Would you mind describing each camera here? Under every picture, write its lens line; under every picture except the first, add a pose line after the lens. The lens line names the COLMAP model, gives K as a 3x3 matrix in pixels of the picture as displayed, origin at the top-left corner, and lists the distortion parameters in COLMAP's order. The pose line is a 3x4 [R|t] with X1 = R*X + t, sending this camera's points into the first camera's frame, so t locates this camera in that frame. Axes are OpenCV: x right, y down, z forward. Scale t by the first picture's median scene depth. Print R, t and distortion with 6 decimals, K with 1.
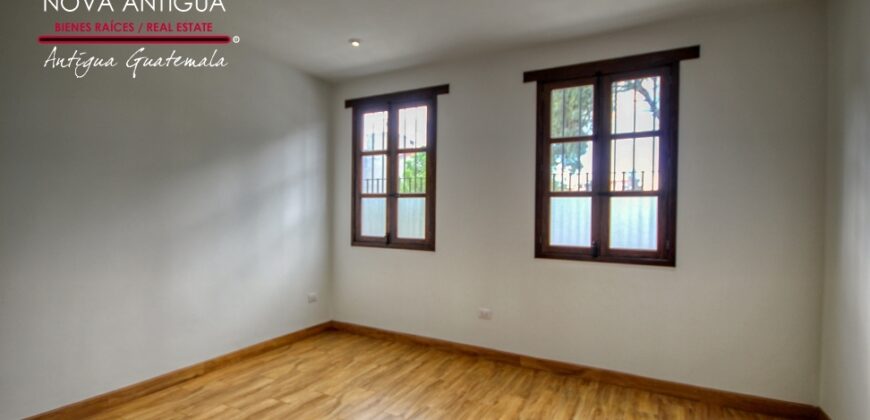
lens RADIAL K [[403.8, 0, 439.0], [0, 403.8, 215.0], [0, 0, 1]] dist [-0.000296, -0.000194]
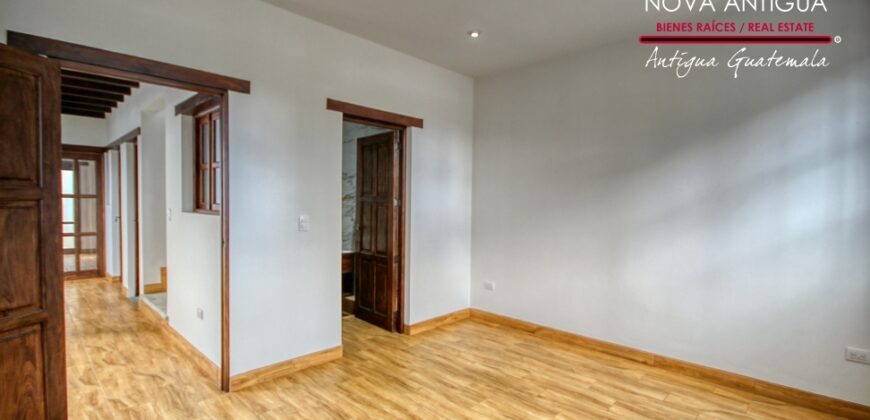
lens RADIAL K [[403.8, 0, 439.0], [0, 403.8, 215.0], [0, 0, 1]] dist [-0.000296, -0.000194]
pose [[-0.269997, 0.018206, -0.962689, 0.838610], [-0.028255, 0.999241, 0.026821, 0.002605], [0.962447, 0.034442, -0.269277, 1.152991]]
